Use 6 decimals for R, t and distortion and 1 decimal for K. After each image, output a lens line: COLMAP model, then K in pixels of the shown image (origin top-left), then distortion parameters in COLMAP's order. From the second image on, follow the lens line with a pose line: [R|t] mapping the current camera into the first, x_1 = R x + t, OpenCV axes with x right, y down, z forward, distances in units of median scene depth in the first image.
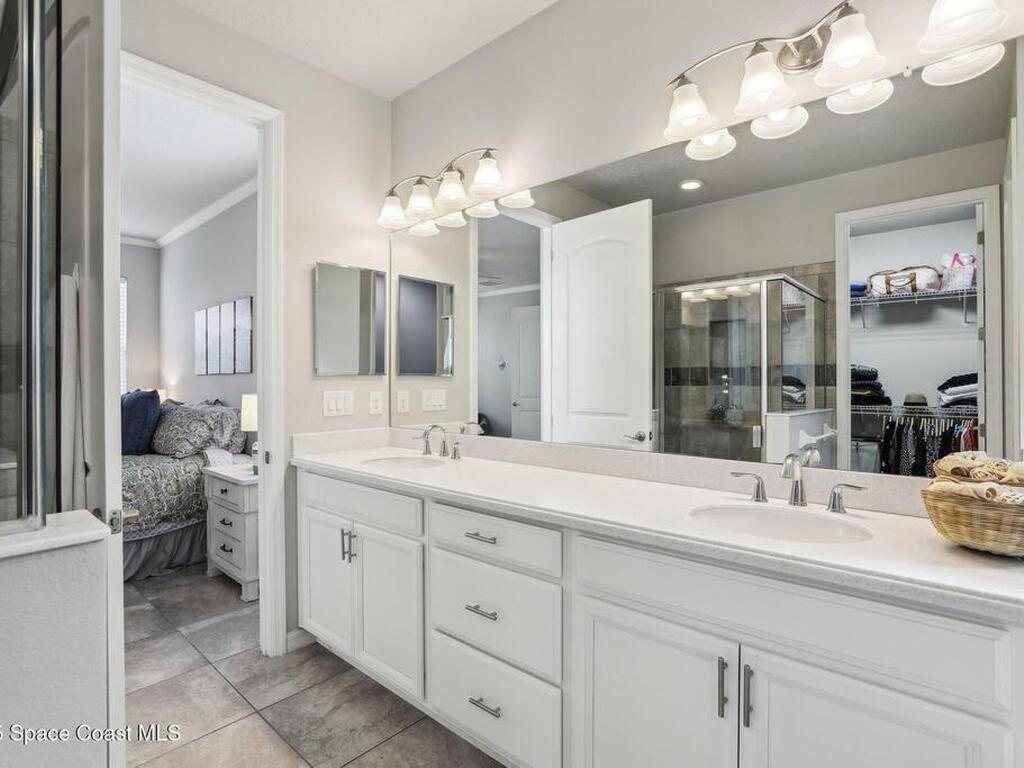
lens RADIAL K [[521.0, 0, 515.9], [0, 521.0, 382.7], [0, 0, 1]] dist [-0.013858, -0.000700]
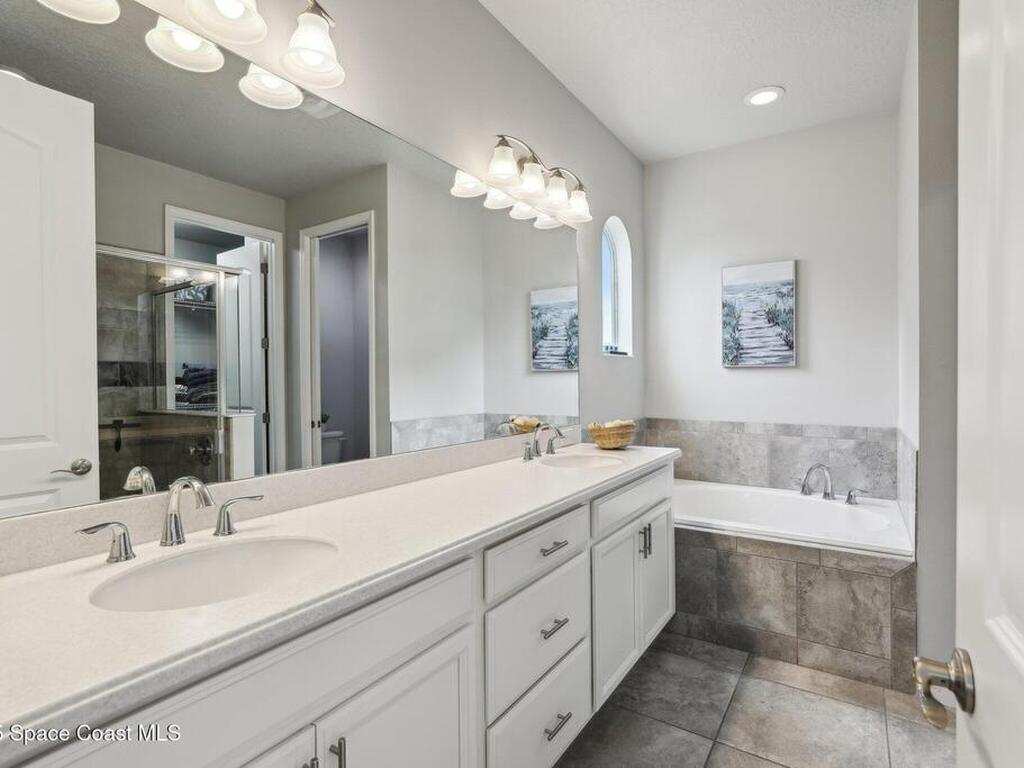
lens RADIAL K [[521.0, 0, 506.4], [0, 521.0, 380.8], [0, 0, 1]] dist [-0.013858, -0.000700]
pose [[-0.129244, -0.002422, 0.991610, -0.454450], [0.011108, 0.999931, 0.003890, 0.000726], [-0.991551, 0.011517, -0.129208, 0.567797]]
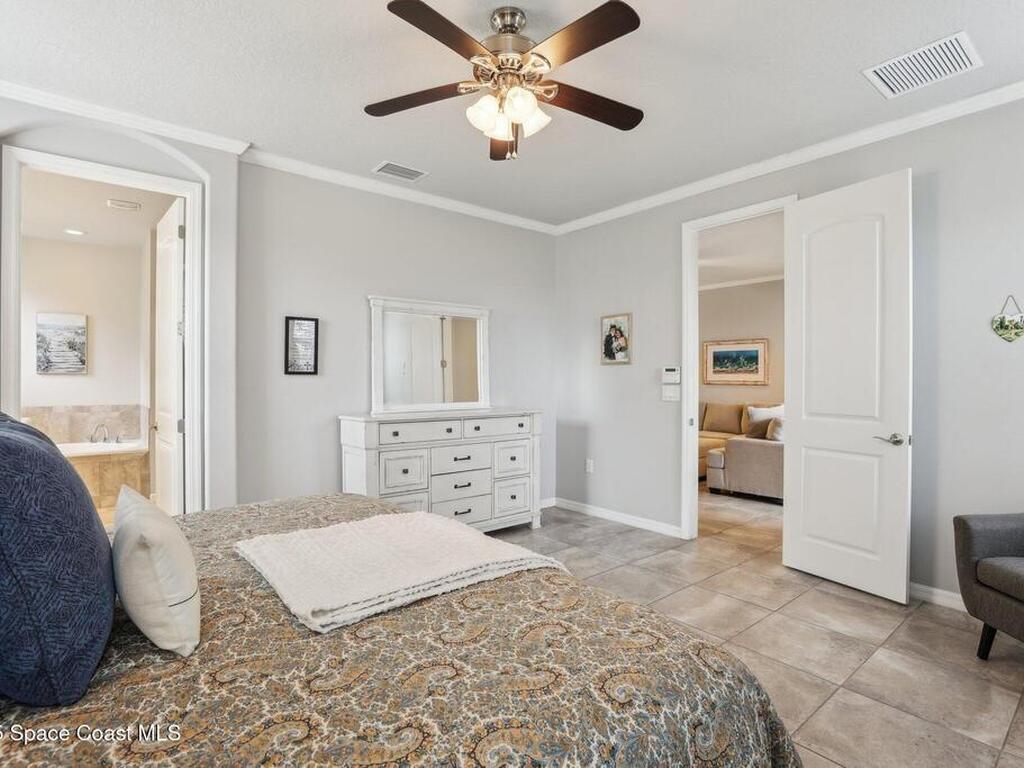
lens RADIAL K [[521.0, 0, 502.6], [0, 521.0, 377.0], [0, 0, 1]] dist [-0.013858, -0.000700]
pose [[-0.984876, -0.004752, 0.173193, -0.738137], [-0.002273, 0.999892, 0.014513, -0.011466], [-0.173244, 0.013900, -0.984781, 0.856477]]
